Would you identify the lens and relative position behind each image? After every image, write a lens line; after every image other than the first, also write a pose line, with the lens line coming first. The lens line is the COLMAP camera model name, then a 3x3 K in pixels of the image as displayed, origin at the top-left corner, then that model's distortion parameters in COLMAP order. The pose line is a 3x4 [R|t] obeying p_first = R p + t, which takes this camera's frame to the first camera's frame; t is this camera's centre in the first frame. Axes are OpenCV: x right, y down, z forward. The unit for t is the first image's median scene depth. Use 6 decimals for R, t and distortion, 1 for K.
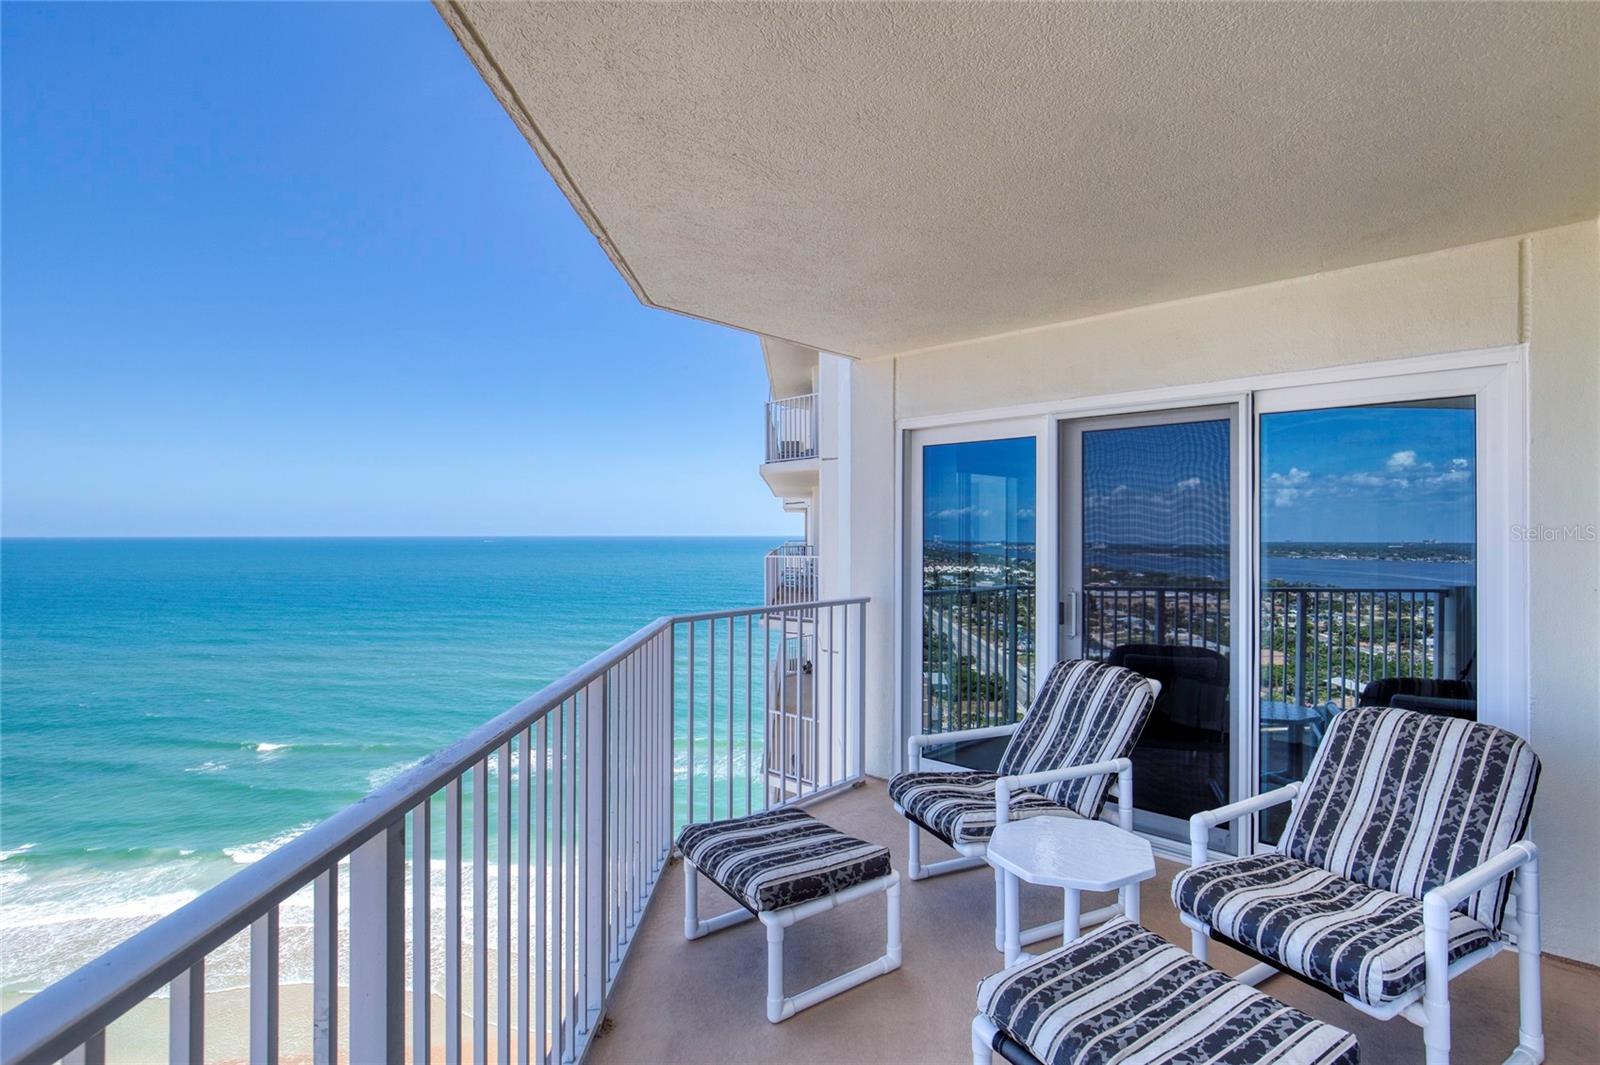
lens RADIAL K [[731.8, 0, 792.9], [0, 731.8, 534.5], [0, 0, 1]] dist [-0.020592, 0.009252]
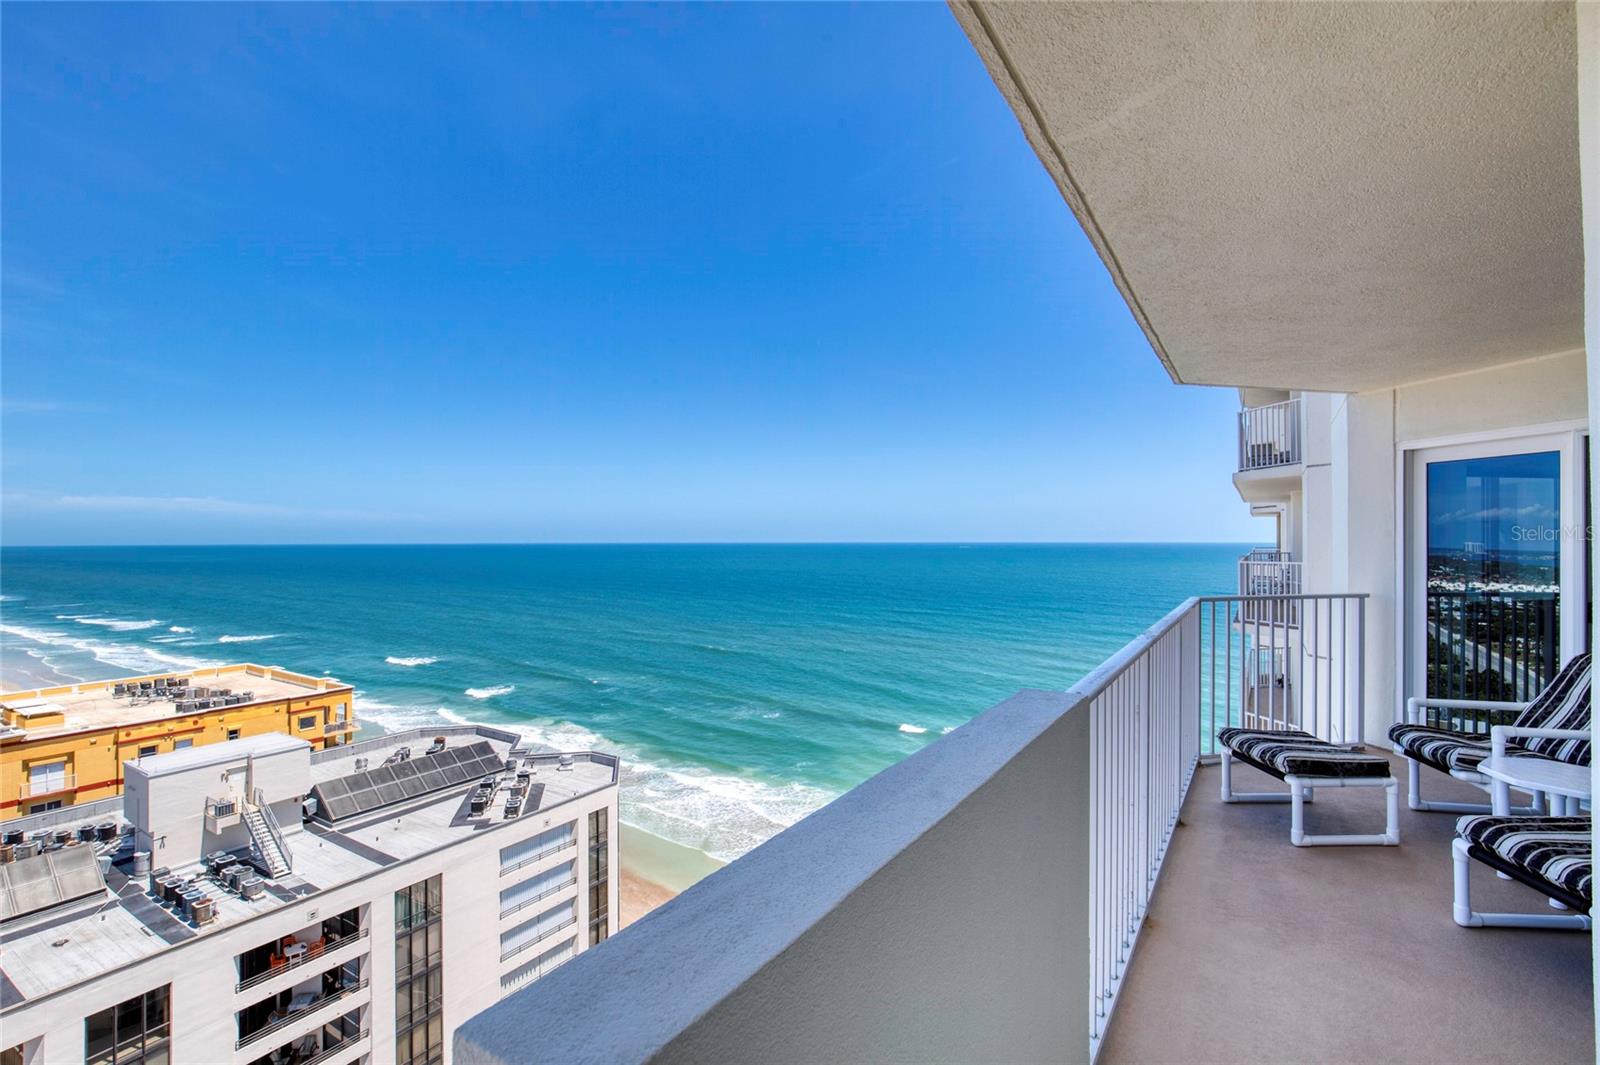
lens RADIAL K [[731.8, 0, 792.9], [0, 731.8, 534.5], [0, 0, 1]] dist [-0.020592, 0.009252]
pose [[0.846308, -0.003257, -0.532684, -0.074316], [-0.001280, 0.999966, -0.008147, 0.000489], [0.532692, 0.007577, 0.846275, -0.625116]]
